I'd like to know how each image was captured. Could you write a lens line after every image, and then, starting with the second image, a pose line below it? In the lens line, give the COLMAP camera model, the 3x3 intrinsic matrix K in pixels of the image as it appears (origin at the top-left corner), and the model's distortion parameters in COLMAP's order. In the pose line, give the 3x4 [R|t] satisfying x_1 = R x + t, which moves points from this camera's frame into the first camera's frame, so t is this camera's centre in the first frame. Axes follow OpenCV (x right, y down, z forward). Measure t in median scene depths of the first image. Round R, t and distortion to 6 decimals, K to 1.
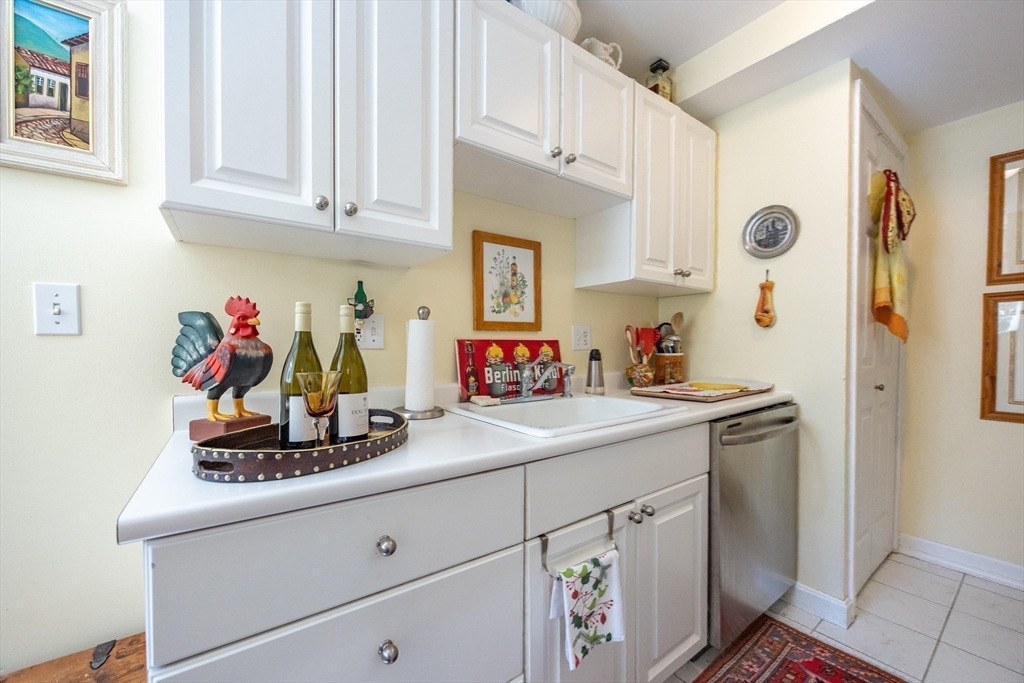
lens RADIAL K [[398.9, 0, 526.8], [0, 398.9, 354.4], [0, 0, 1]] dist [-0.006722, -0.000149]
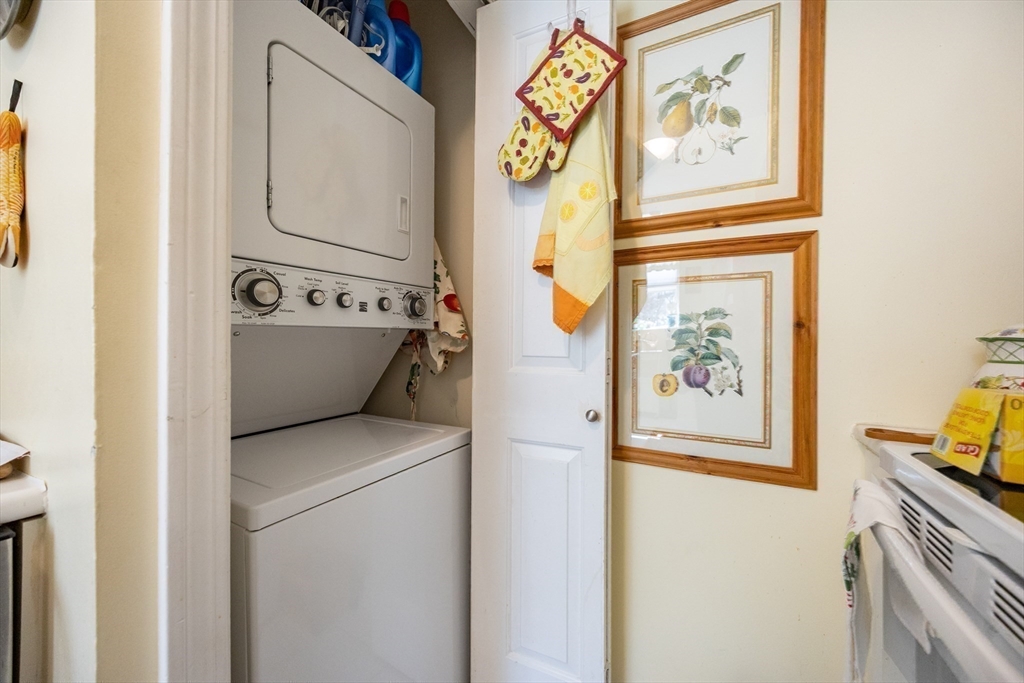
lens RADIAL K [[390.9, 0, 514.5], [0, 390.9, 340.9], [0, 0, 1]] dist [-0.000838, -0.000044]
pose [[0.898004, 0.007012, 0.439931, 0.927534], [0.003860, 0.999709, -0.023812, -0.003914], [-0.439970, 0.023082, 0.897716, 0.632419]]
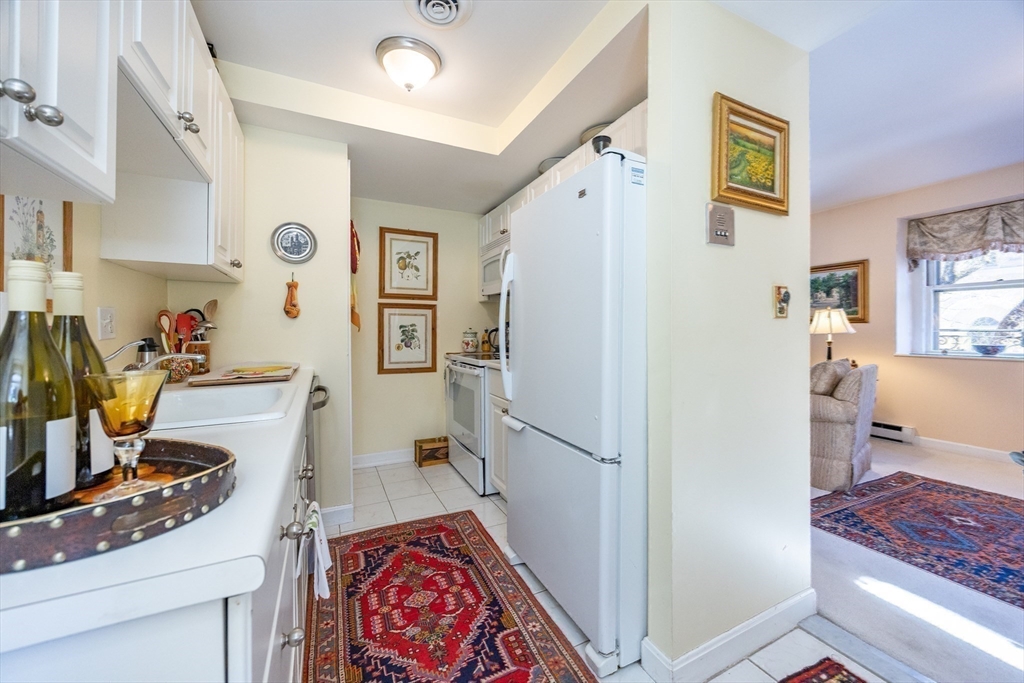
lens RADIAL K [[394.6, 0, 512.6], [0, 394.6, 329.8], [0, 0, 1]] dist [-0.001542, -0.000309]
pose [[0.186835, 0.004010, 0.982383, -0.545556], [0.024225, 0.999669, -0.008688, -0.004728], [-0.982093, 0.025422, 0.186676, 0.108184]]
